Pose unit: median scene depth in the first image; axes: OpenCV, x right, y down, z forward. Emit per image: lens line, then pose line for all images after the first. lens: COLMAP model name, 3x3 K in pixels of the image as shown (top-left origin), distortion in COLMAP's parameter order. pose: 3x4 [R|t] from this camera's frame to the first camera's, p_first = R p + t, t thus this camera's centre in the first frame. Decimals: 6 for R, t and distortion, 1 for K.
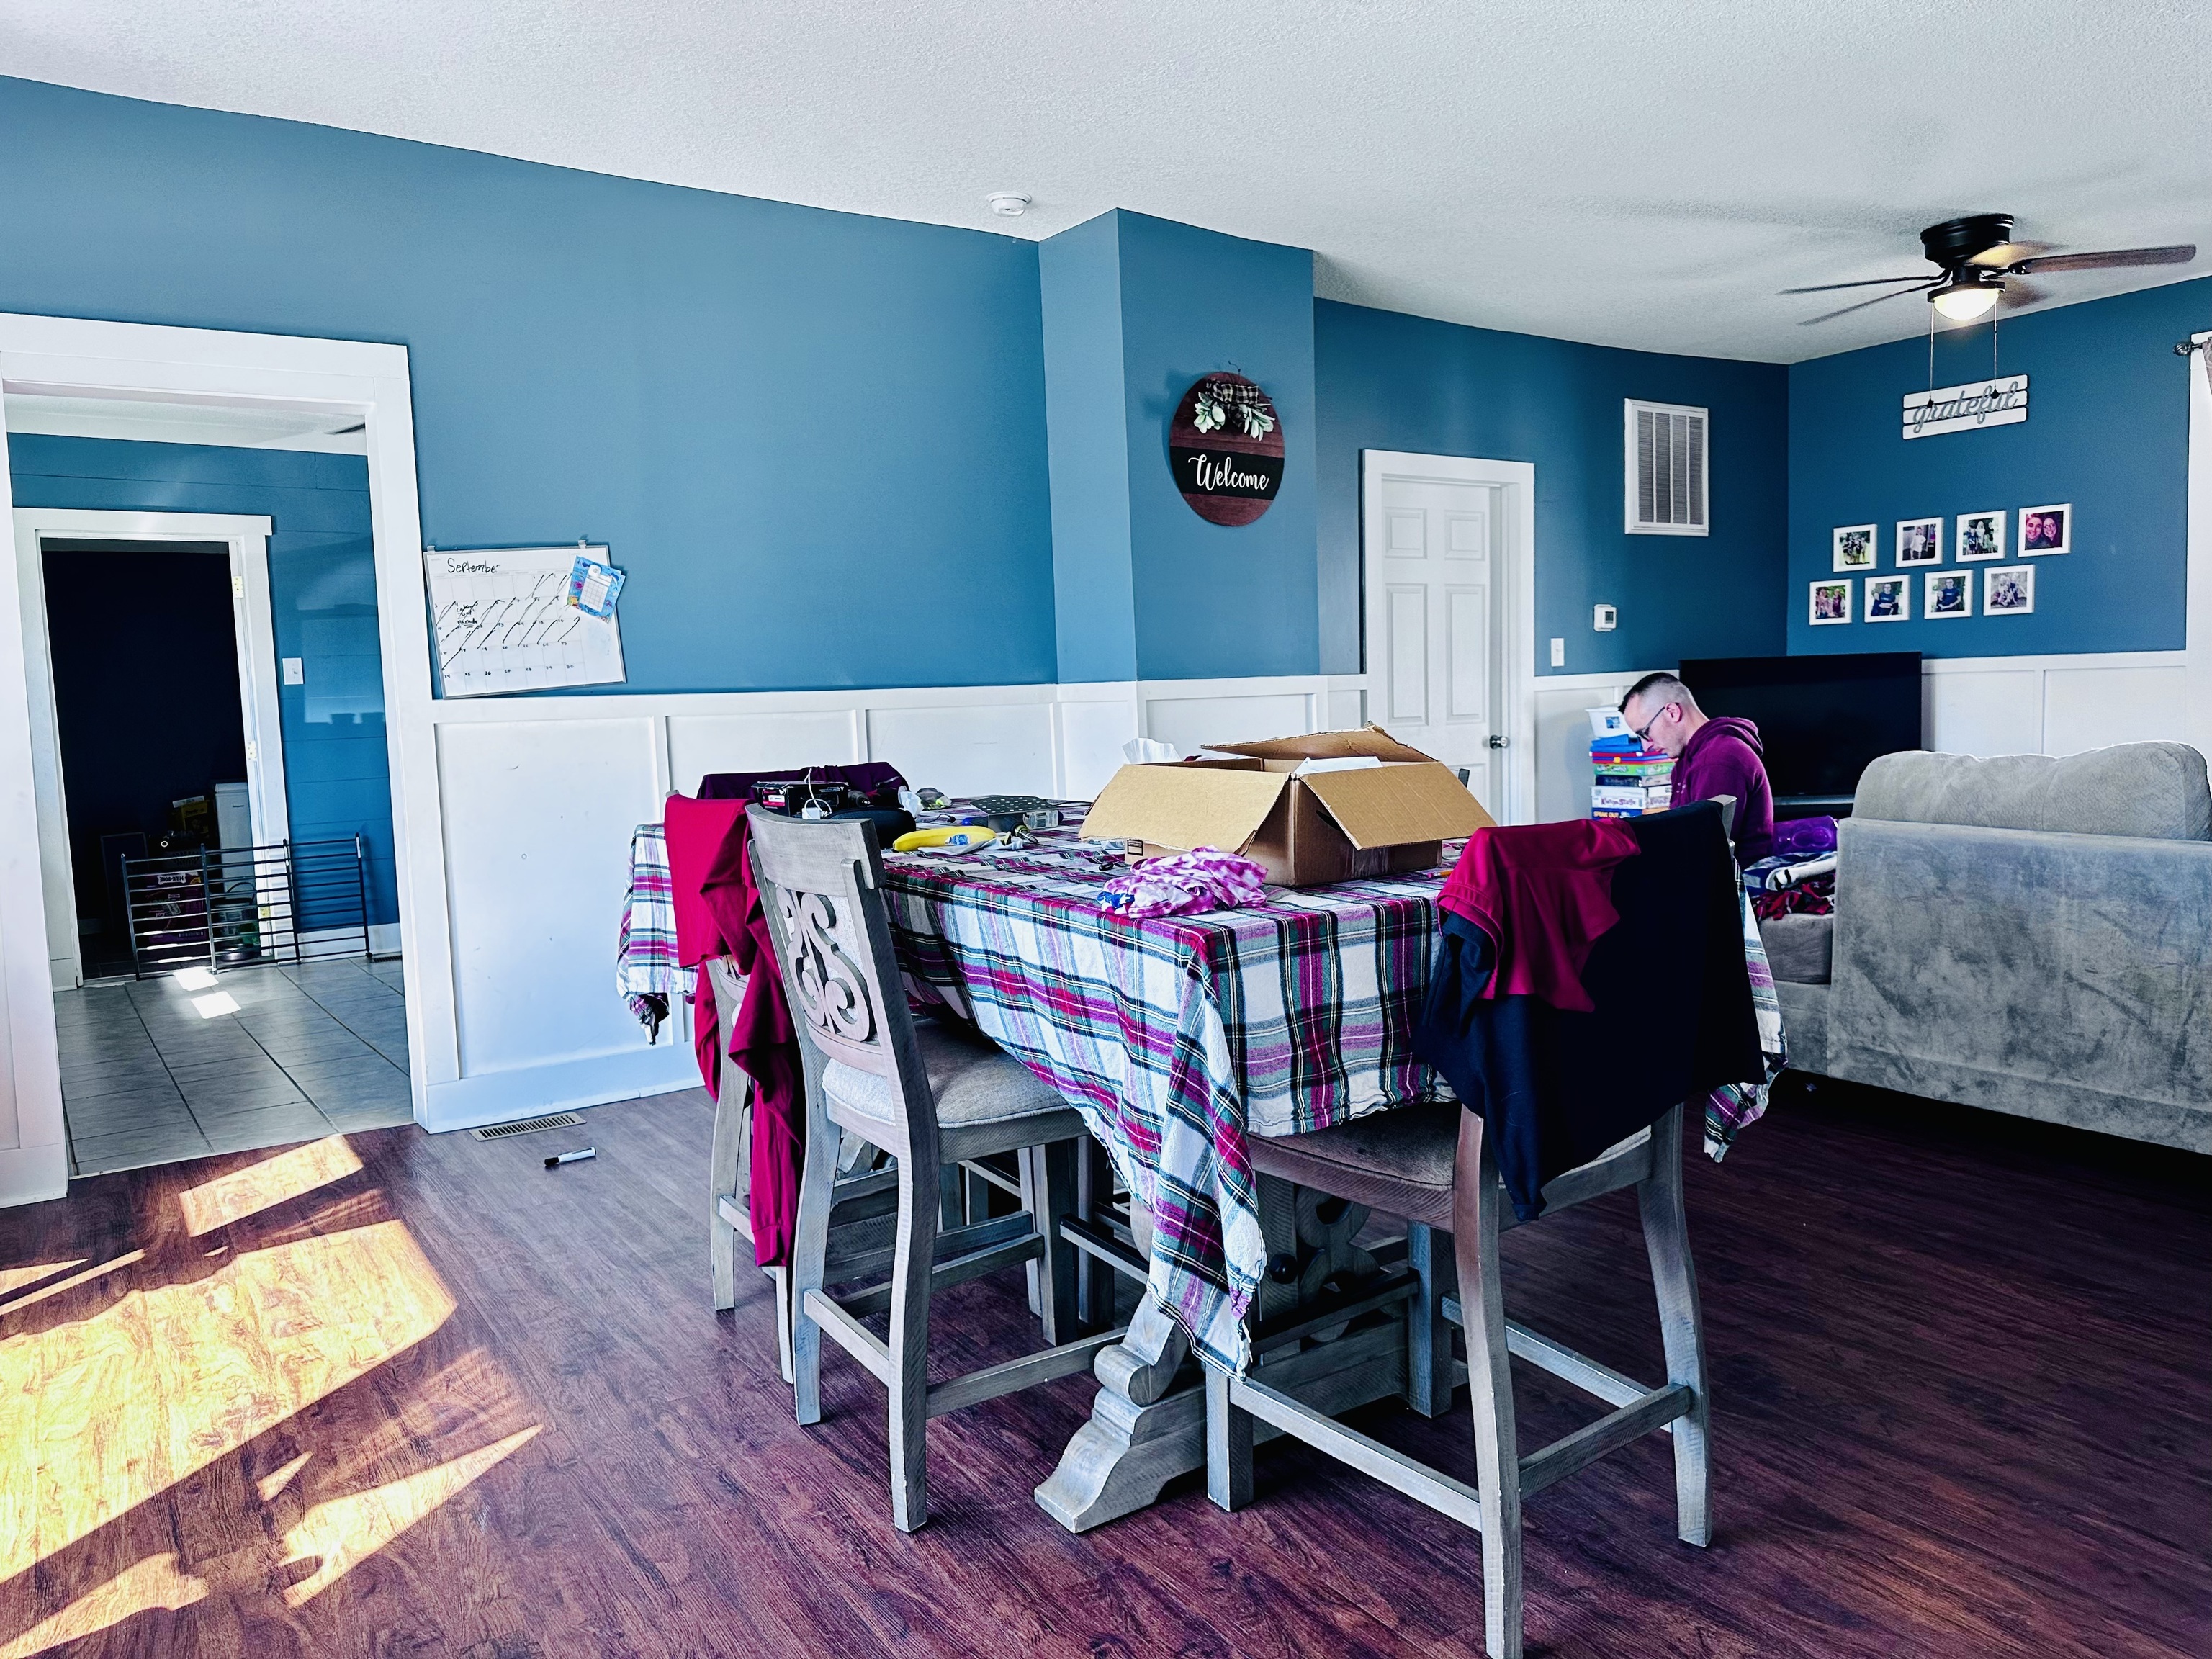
lens RADIAL K [[1568.6, 0, 1111.2], [0, 1568.6, 821.1], [0, 0, 1]] dist [-0.000666, -0.002830]
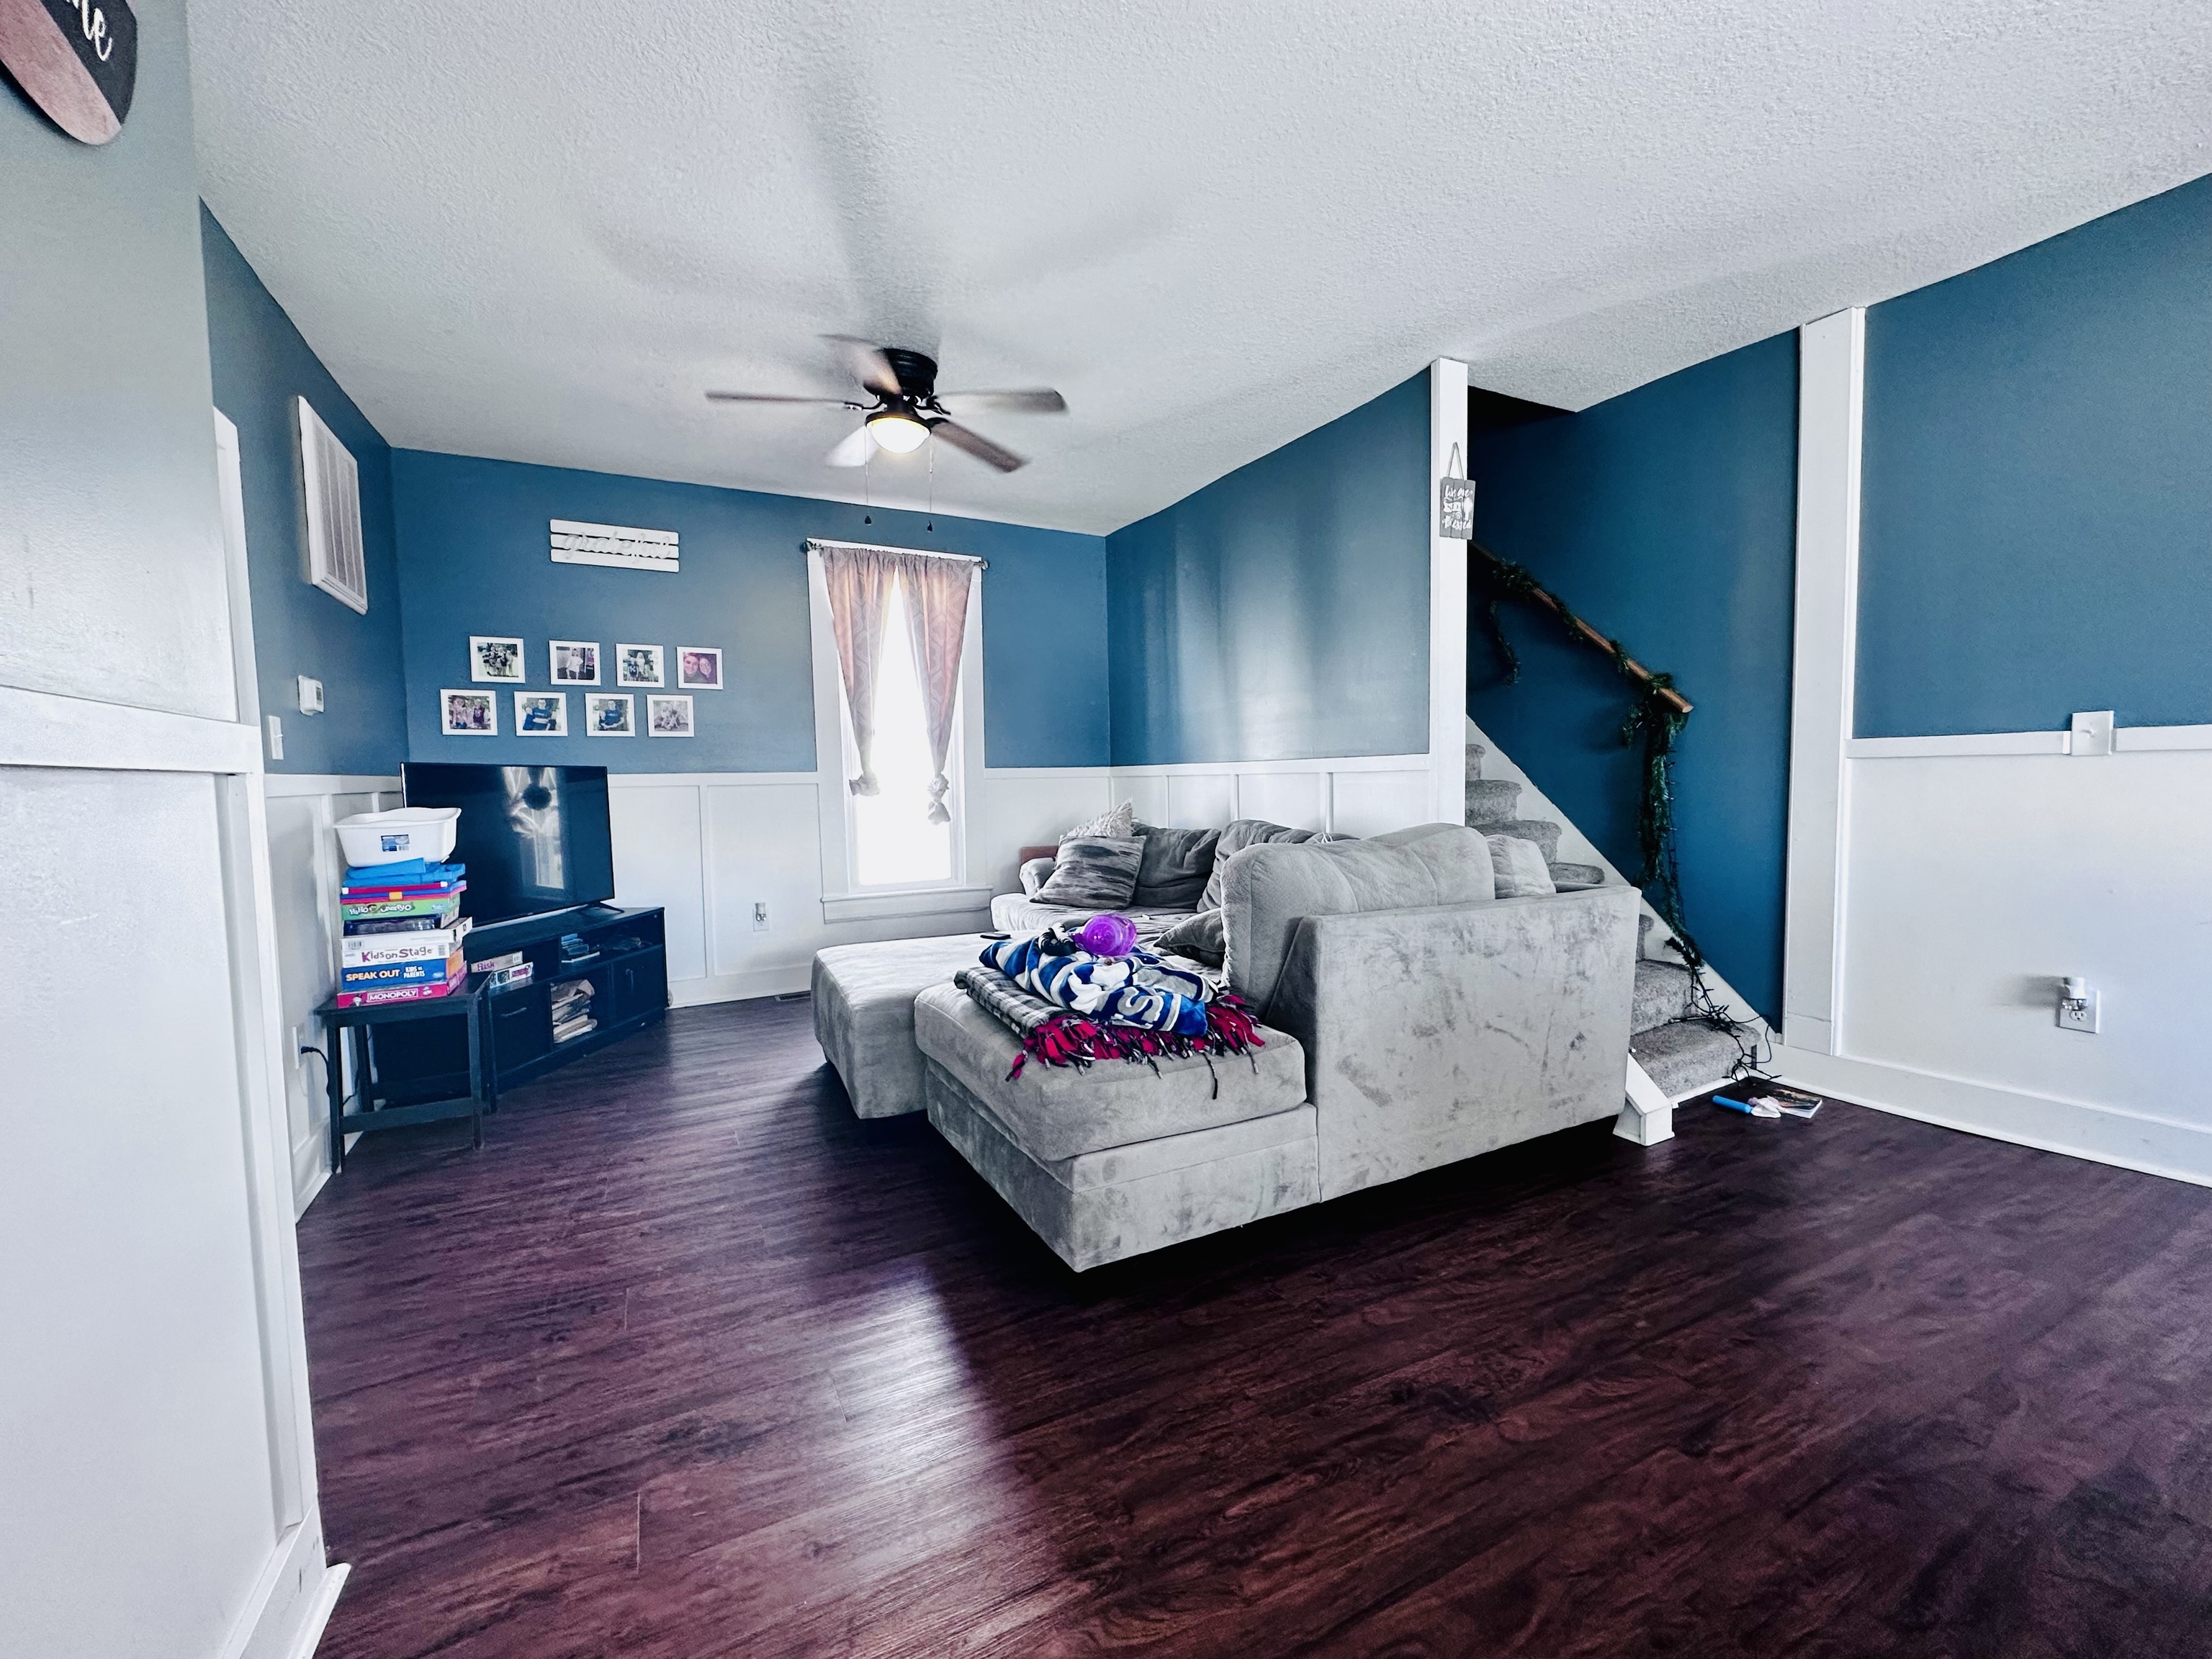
lens RADIAL K [[883.1, 0, 1114.3], [0, 883.1, 832.9], [0, 0, 1]] dist [-0.002610, -0.000211]
pose [[0.118695, -0.028839, 0.992512, -0.034229], [0.095993, 0.995229, 0.017438, -0.041210], [-0.988280, 0.093204, 0.120897, 0.599684]]
